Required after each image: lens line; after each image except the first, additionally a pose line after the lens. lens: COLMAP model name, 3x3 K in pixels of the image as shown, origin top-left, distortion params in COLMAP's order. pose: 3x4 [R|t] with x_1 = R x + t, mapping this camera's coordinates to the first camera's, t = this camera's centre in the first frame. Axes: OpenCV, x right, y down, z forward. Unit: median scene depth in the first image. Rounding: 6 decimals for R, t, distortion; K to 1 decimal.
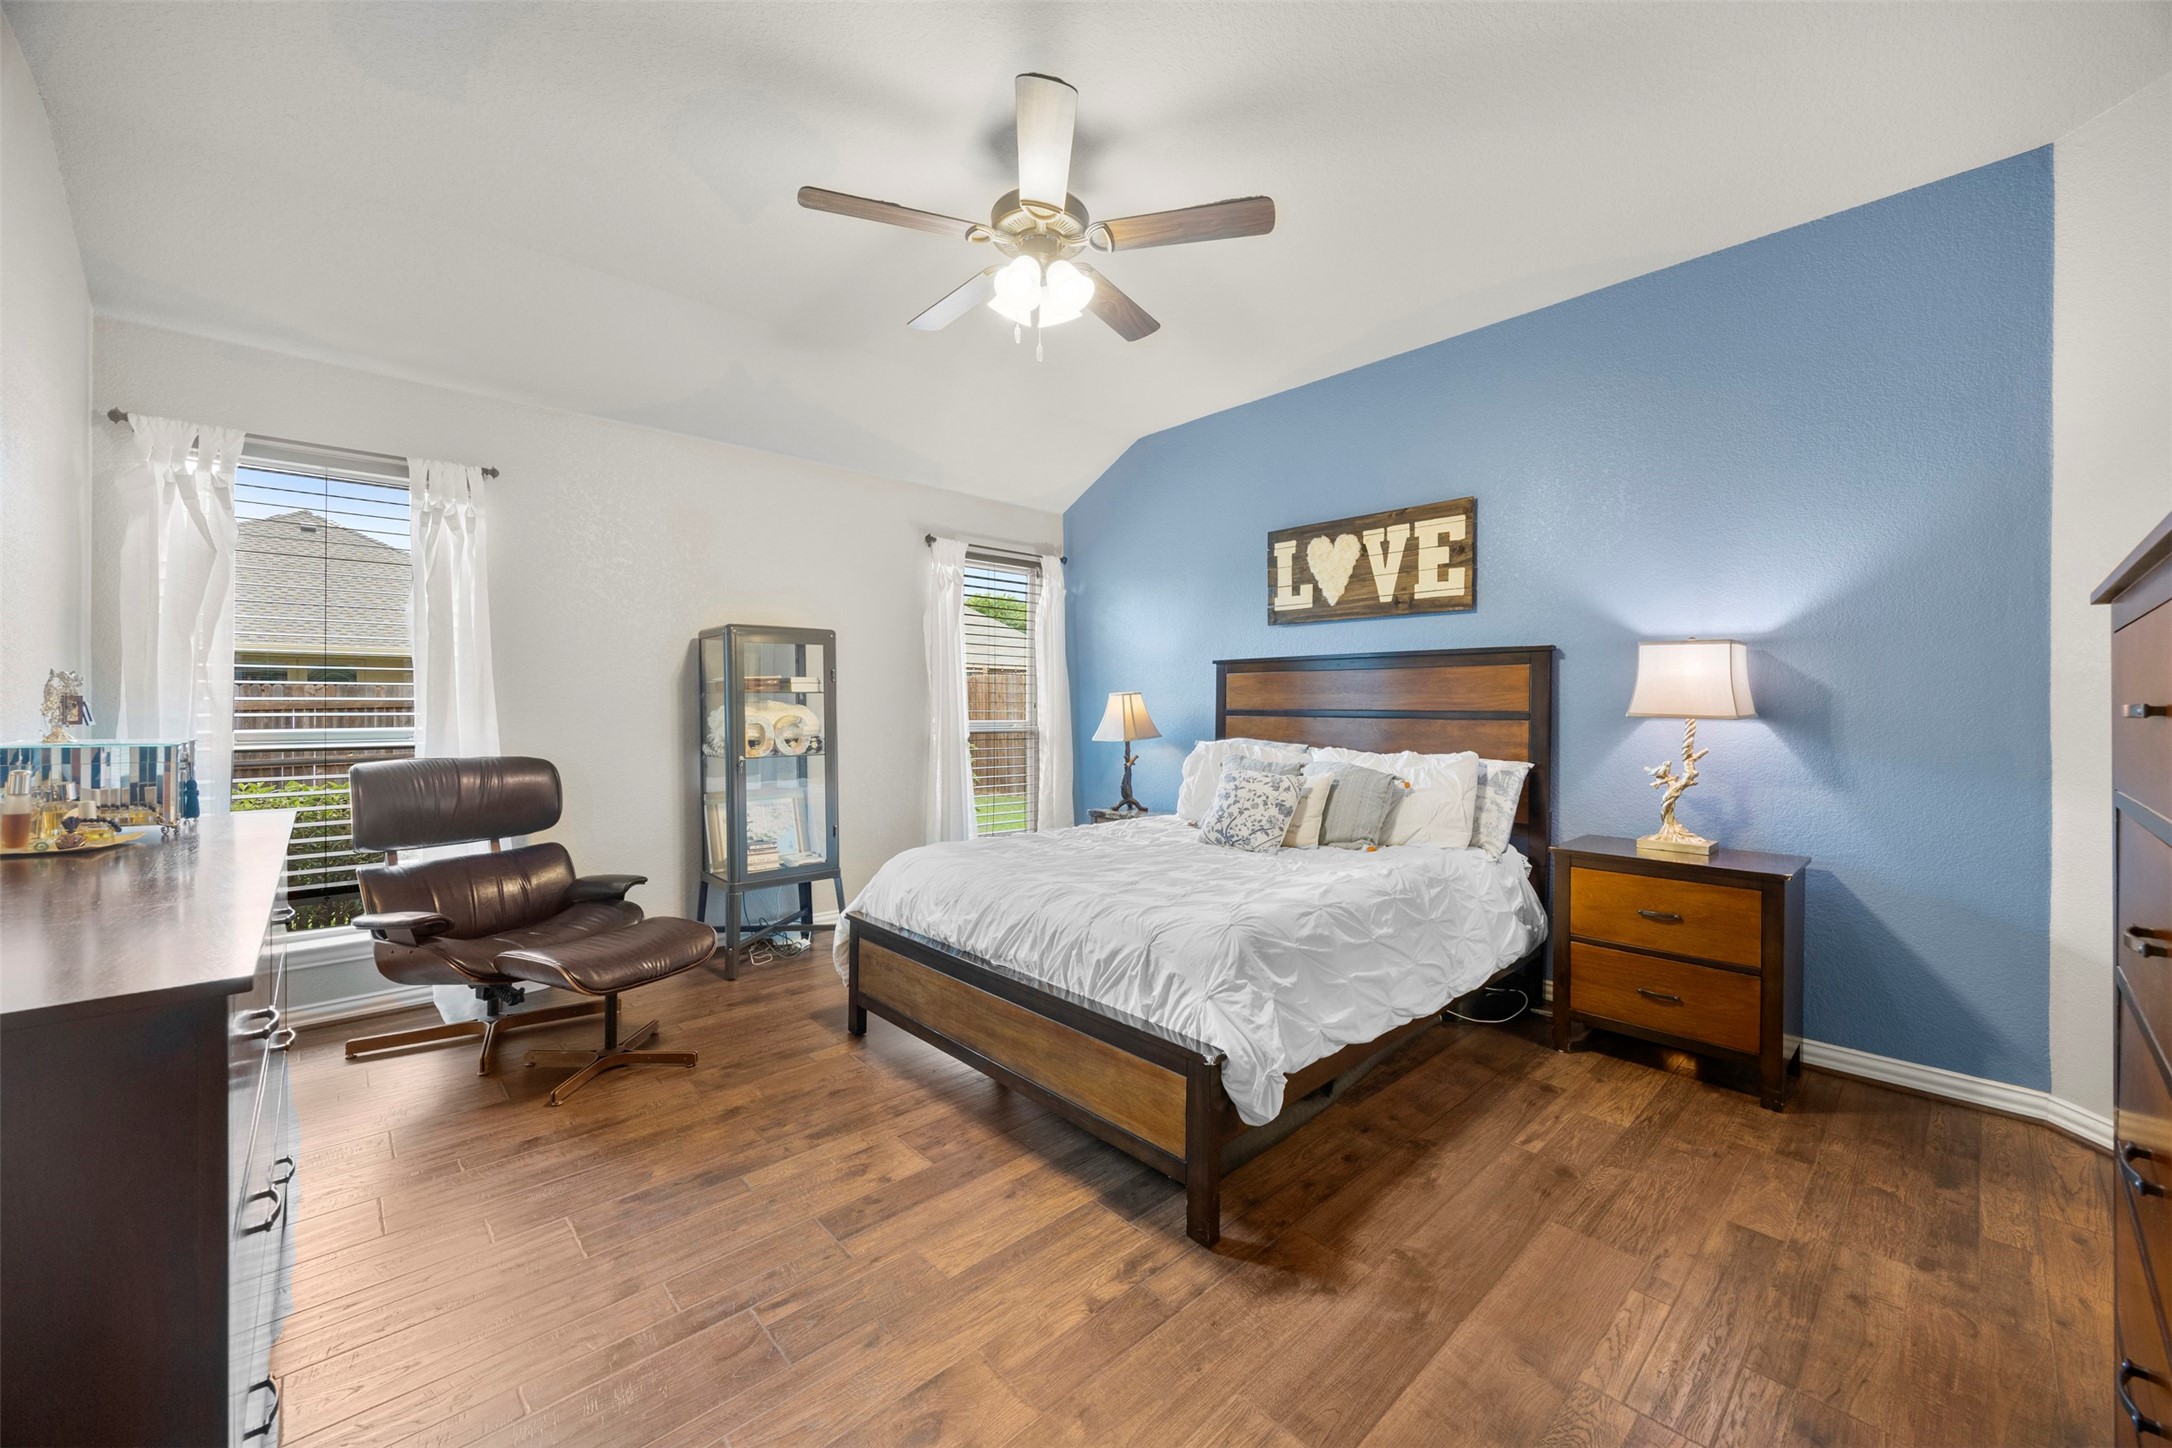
lens RADIAL K [[830.8, 0, 1079.5], [0, 830.8, 724.6], [0, 0, 1]] dist [-0.002858, 0.000296]
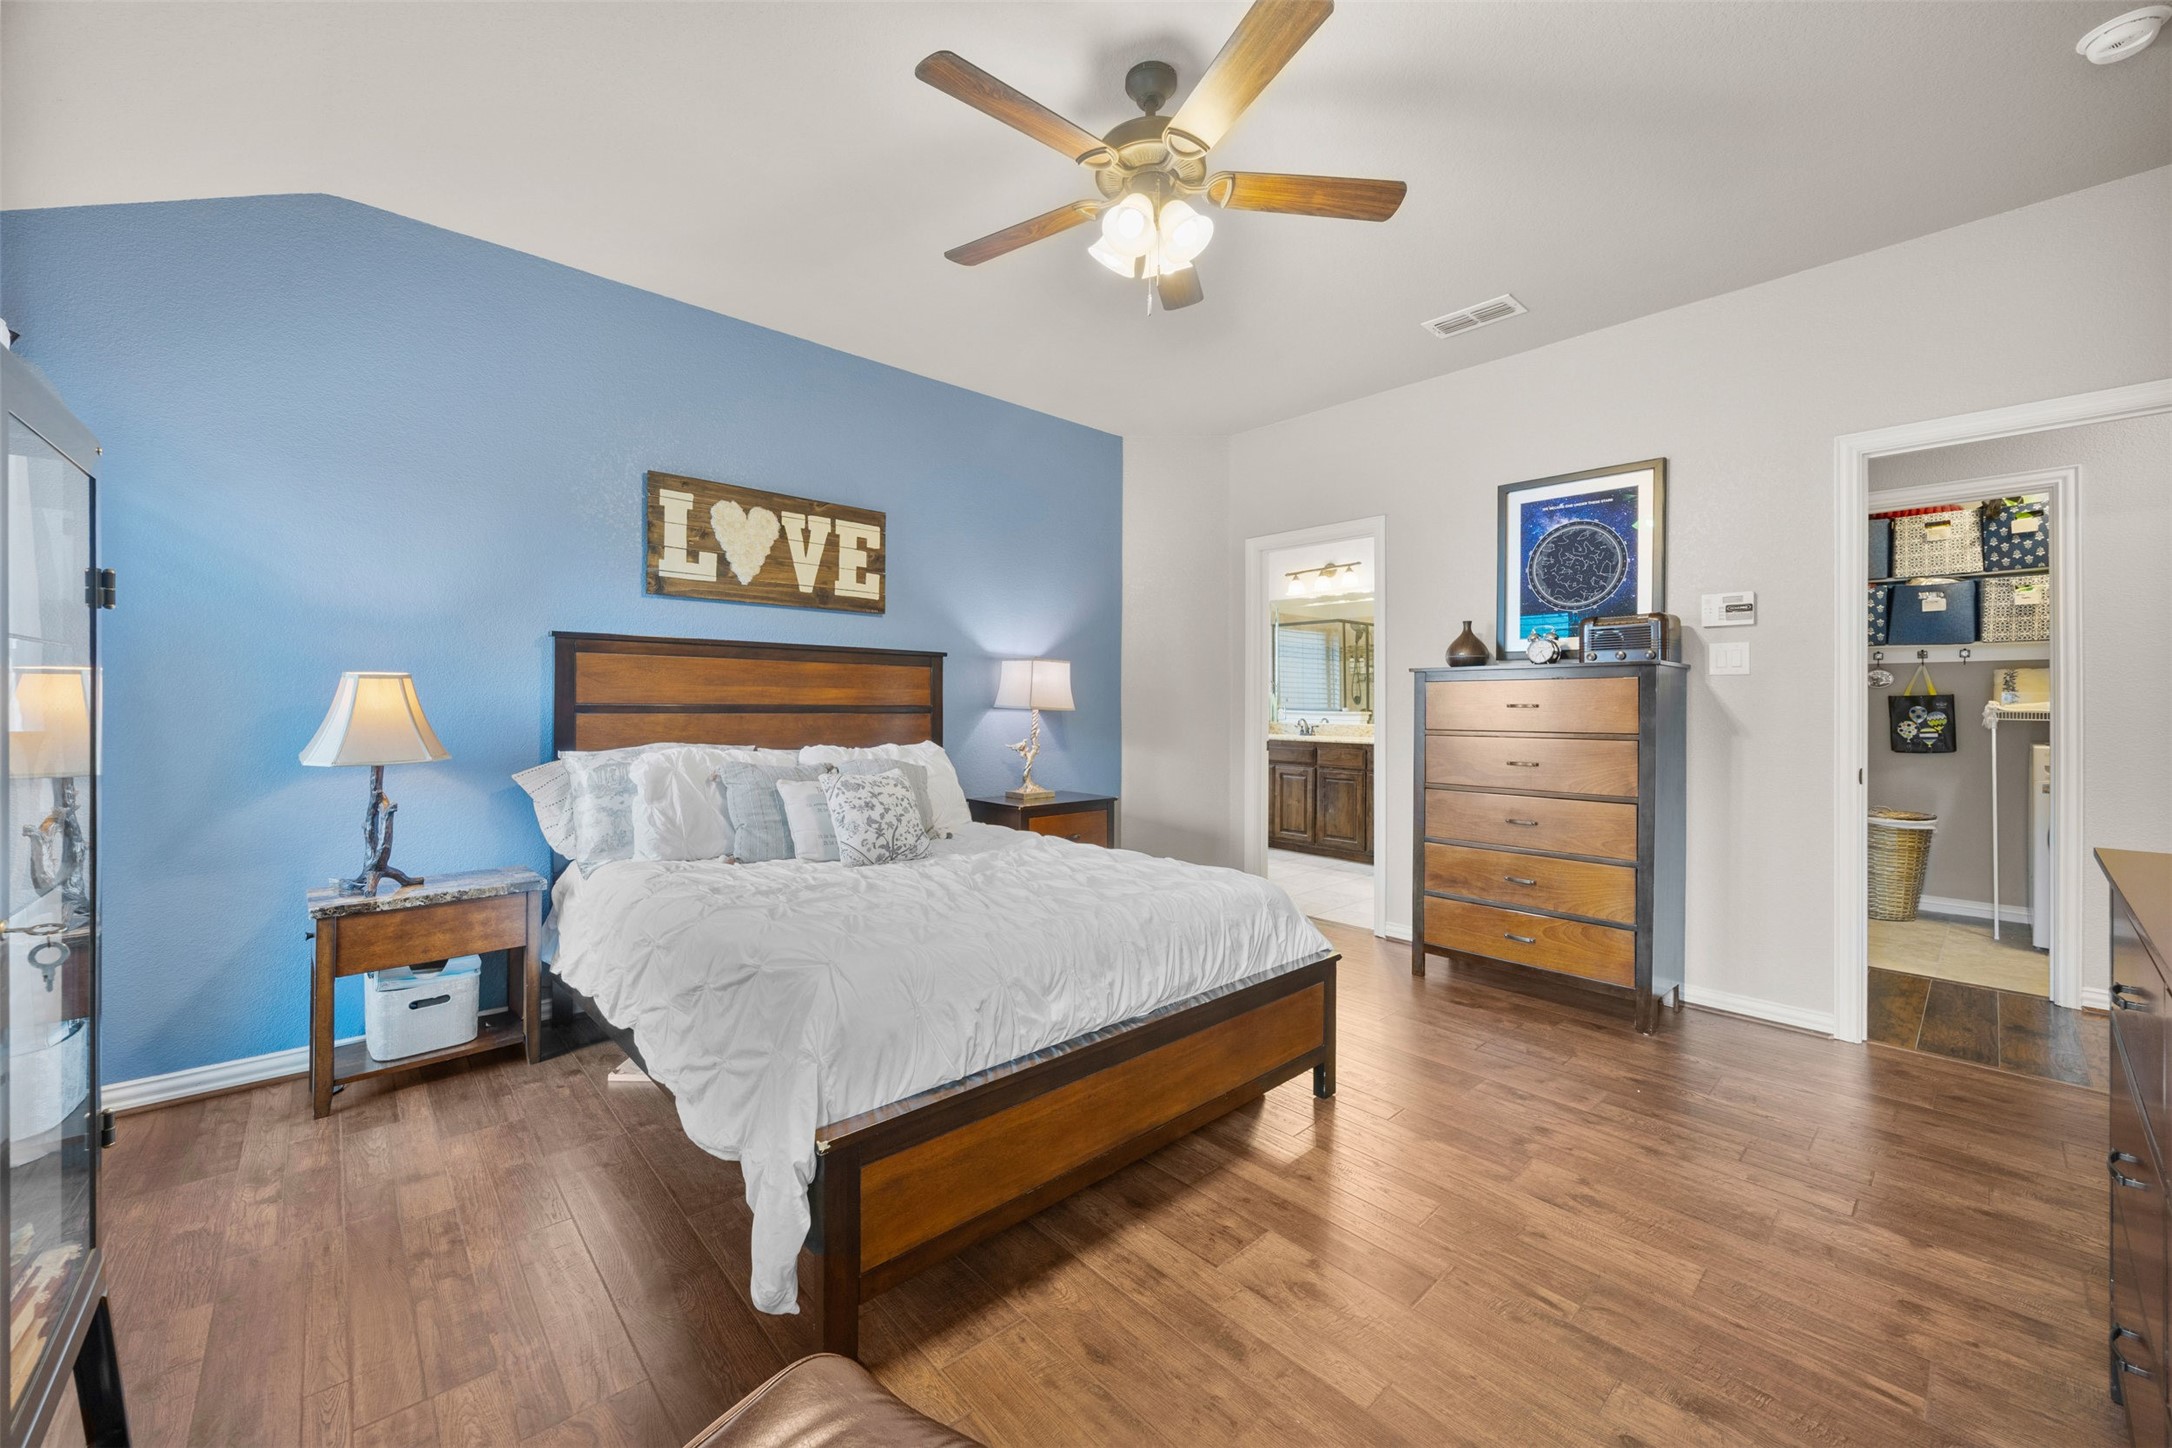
lens RADIAL K [[830.8, 0, 1084.9], [0, 830.8, 712.2], [0, 0, 1]] dist [-0.002858, 0.000296]
pose [[0.007960, -0.012670, 0.999888, -0.588171], [0.016952, 0.999778, 0.012534, -0.015420], [-0.999825, 0.016850, 0.008173, 0.665966]]
